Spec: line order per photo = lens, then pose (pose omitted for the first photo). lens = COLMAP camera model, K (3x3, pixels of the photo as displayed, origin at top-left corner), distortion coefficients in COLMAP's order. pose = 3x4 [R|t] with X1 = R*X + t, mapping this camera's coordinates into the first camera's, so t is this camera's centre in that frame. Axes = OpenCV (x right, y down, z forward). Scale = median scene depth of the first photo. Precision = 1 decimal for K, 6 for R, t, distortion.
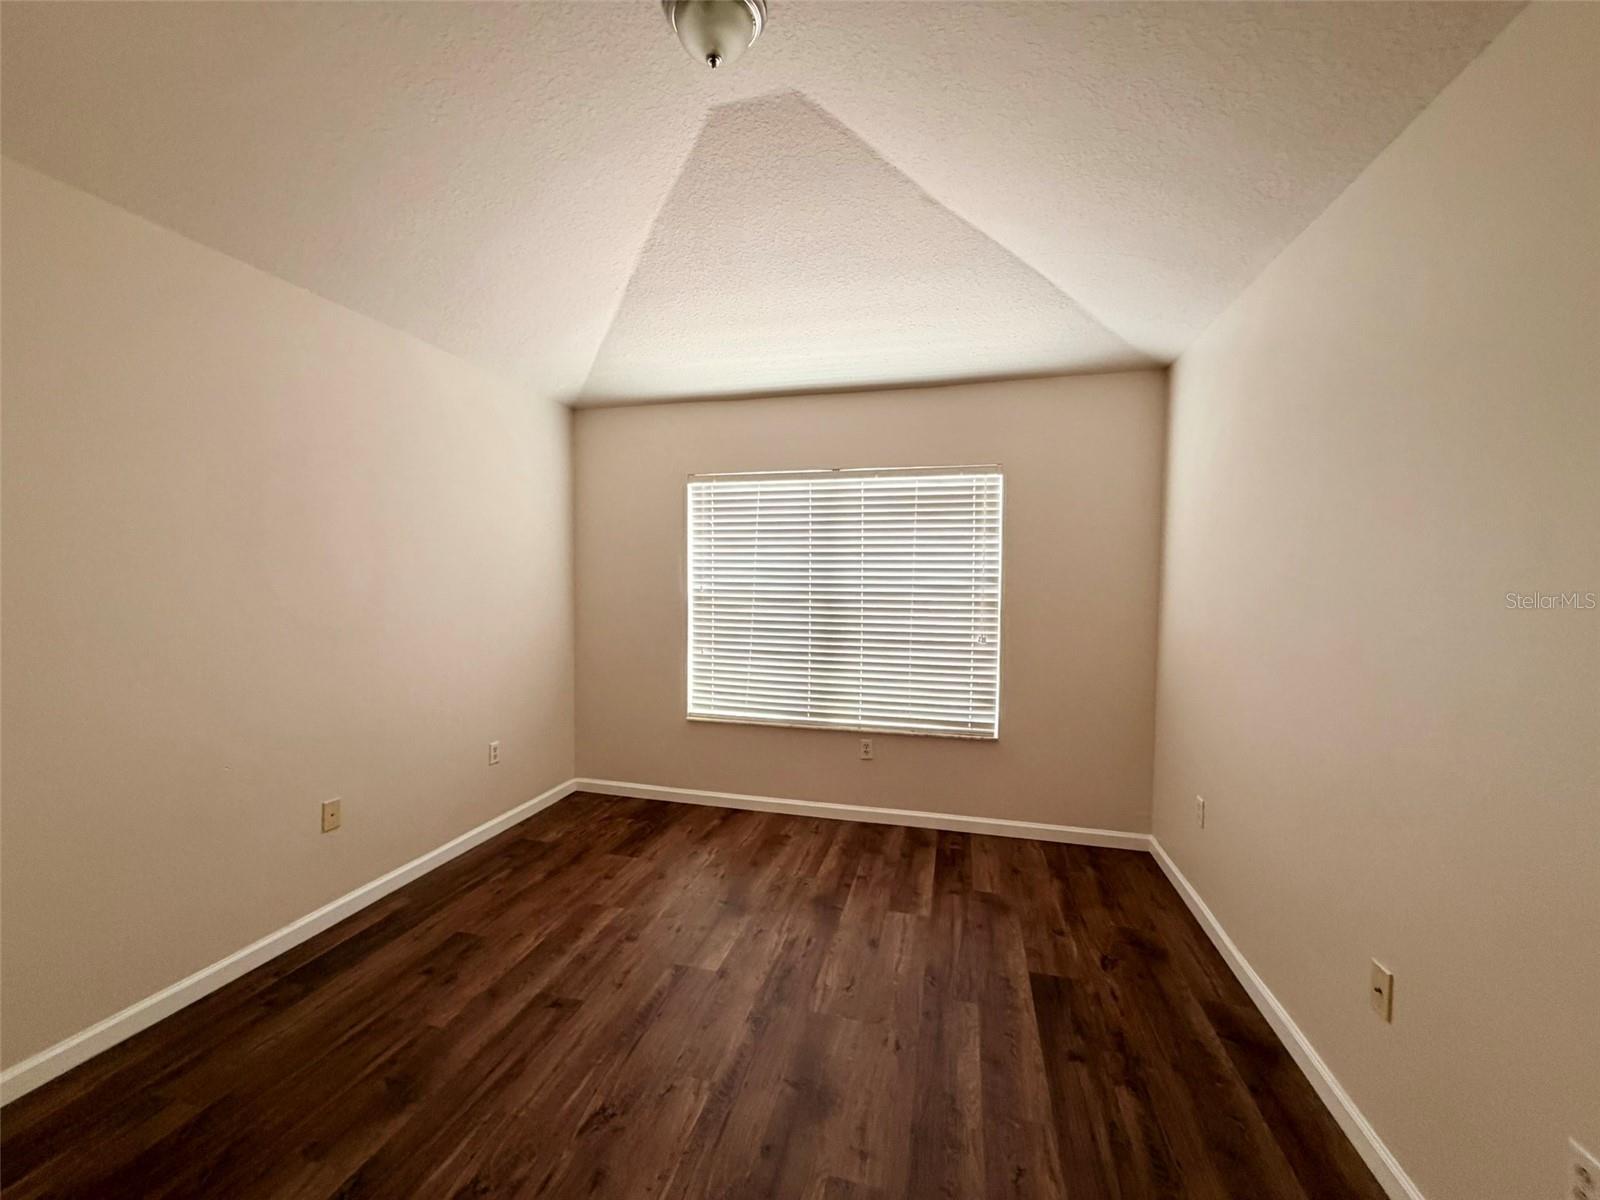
lens RADIAL K [[638.4, 0, 797.9], [0, 638.4, 604.9], [0, 0, 1]] dist [0.001196, -0.000462]
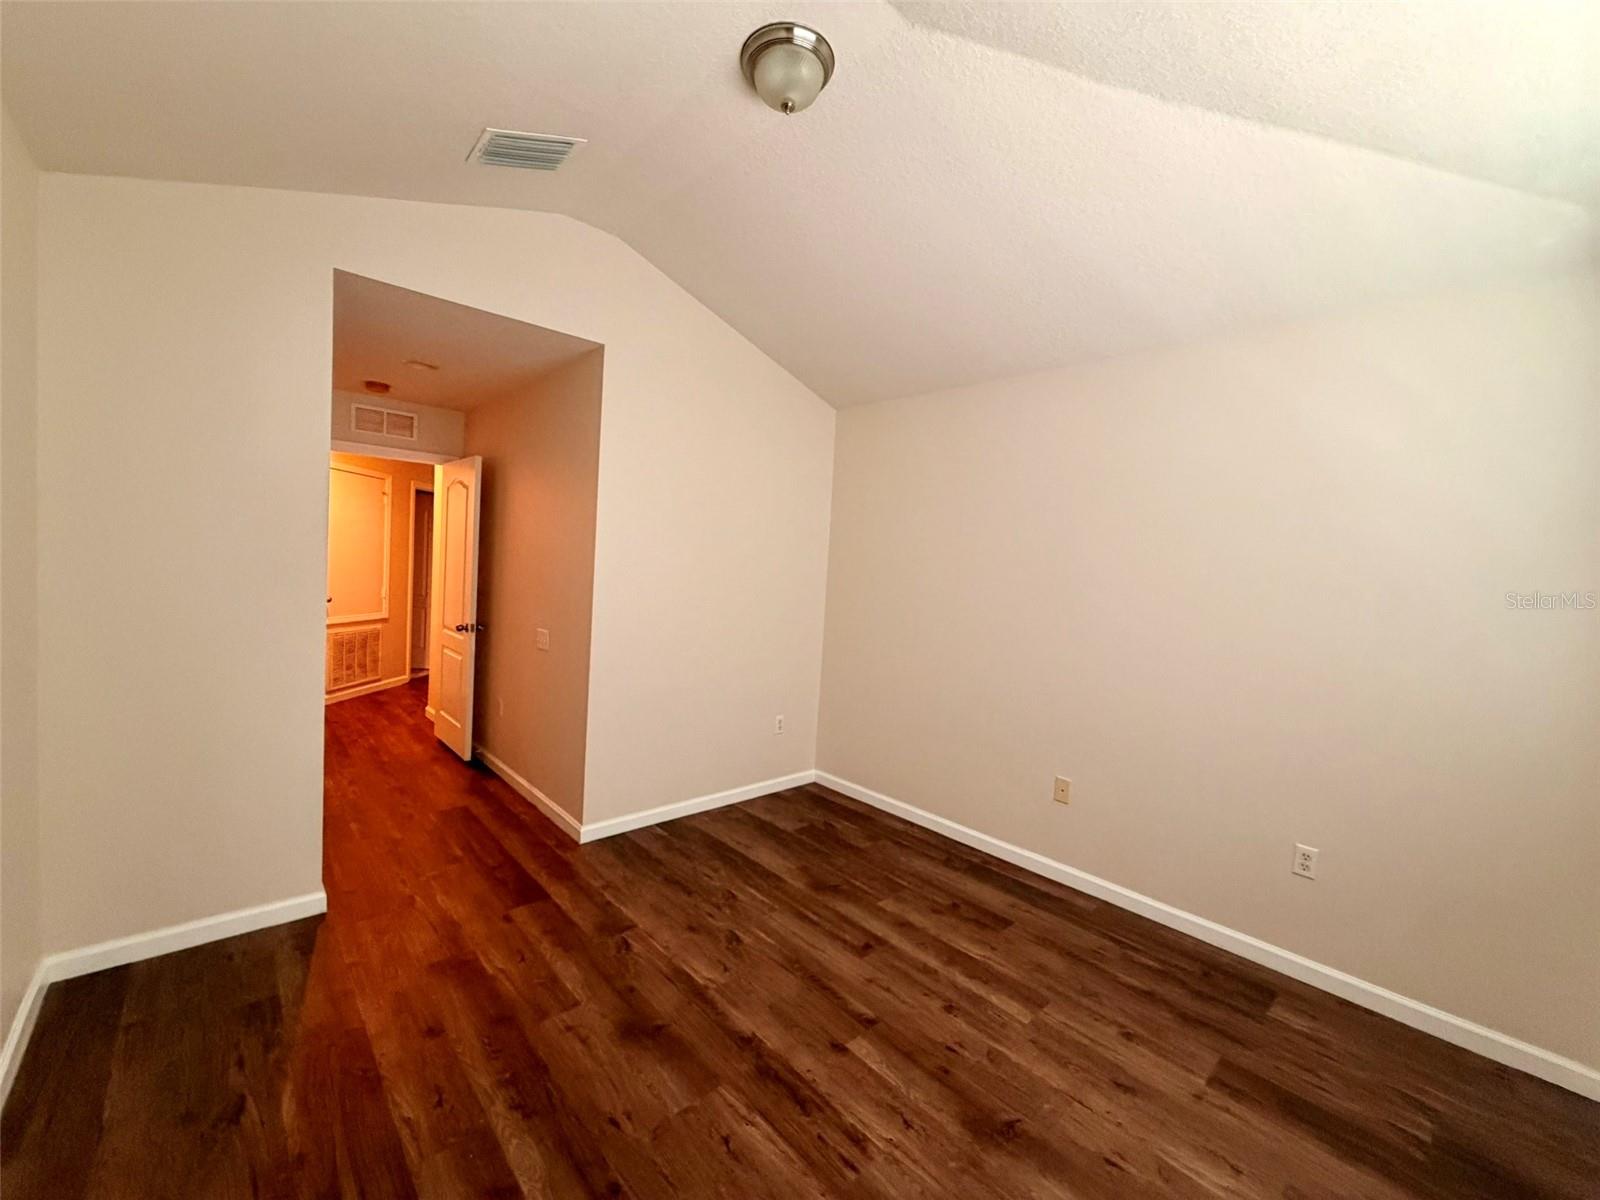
lens RADIAL K [[638.4, 0, 798.8], [0, 638.4, 594.7], [0, 0, 1]] dist [0.001196, -0.000462]
pose [[-0.546865, -0.005755, -0.837201, 0.612854], [-0.096740, 0.993713, 0.056360, -0.064692], [0.831613, 0.111812, -0.543983, 1.321688]]
